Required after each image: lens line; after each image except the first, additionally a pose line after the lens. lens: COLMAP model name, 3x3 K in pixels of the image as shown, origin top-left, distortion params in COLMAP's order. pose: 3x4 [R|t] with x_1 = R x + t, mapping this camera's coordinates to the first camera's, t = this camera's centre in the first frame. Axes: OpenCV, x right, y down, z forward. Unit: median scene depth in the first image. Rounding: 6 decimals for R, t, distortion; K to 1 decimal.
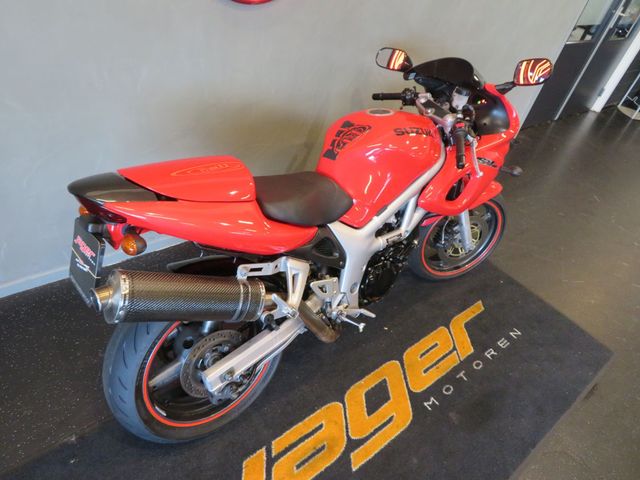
lens RADIAL K [[458.4, 0, 321.8], [0, 458.4, 240.0], [0, 0, 1]] dist [-0.017788, 0.020513]
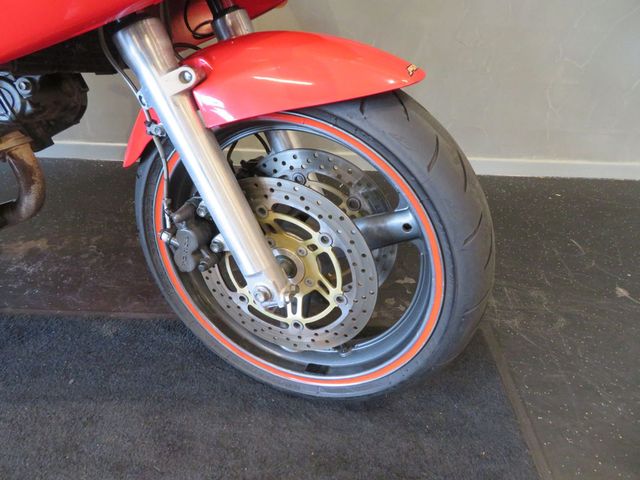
lens RADIAL K [[458.4, 0, 321.2], [0, 458.4, 239.3], [0, 0, 1]] dist [-0.017788, 0.020513]
pose [[0.750166, 0.235747, -0.617798, 0.692914], [-0.322011, 0.946263, -0.029918, -0.024419], [0.577547, 0.221382, 0.785767, 1.071460]]
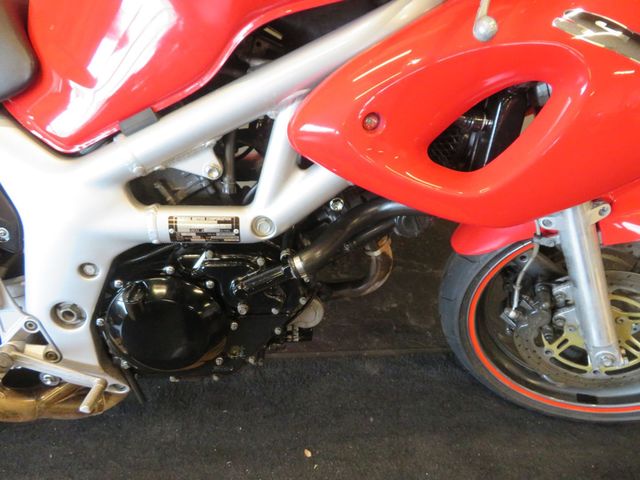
lens RADIAL K [[458.4, 0, 315.1], [0, 458.4, 241.5], [0, 0, 1]] dist [-0.017788, 0.020513]
pose [[0.793810, 0.254822, -0.552206, 0.428423], [-0.280060, 0.959148, 0.040018, -0.029289], [0.539845, 0.122884, 0.832747, 0.774805]]
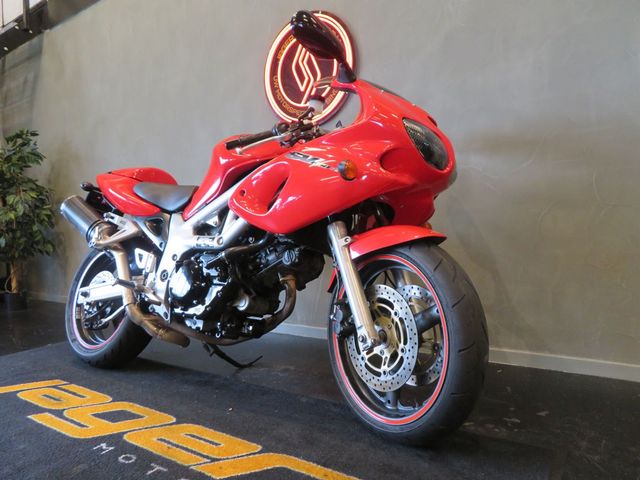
lens RADIAL K [[458.4, 0, 321.8], [0, 458.4, 240.6], [0, 0, 1]] dist [-0.017788, 0.020513]
pose [[0.248334, -0.187766, -0.950302, 1.152627], [-0.545775, 0.783377, -0.297406, 0.153642], [0.800287, 0.592507, 0.092061, 1.132002]]
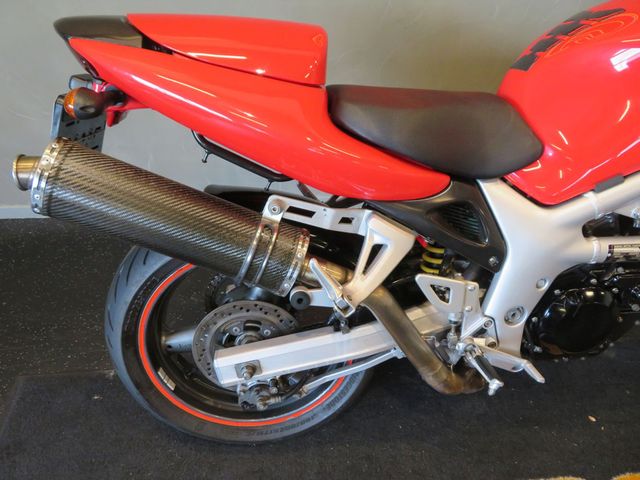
lens RADIAL K [[458.4, 0, 316.7], [0, 458.4, 240.7], [0, 0, 1]] dist [-0.017788, 0.020513]
pose [[0.805926, 0.231844, -0.544731, 0.154559], [-0.252568, 0.966840, 0.037826, 0.056170], [0.535437, 0.107096, 0.837757, 0.402439]]
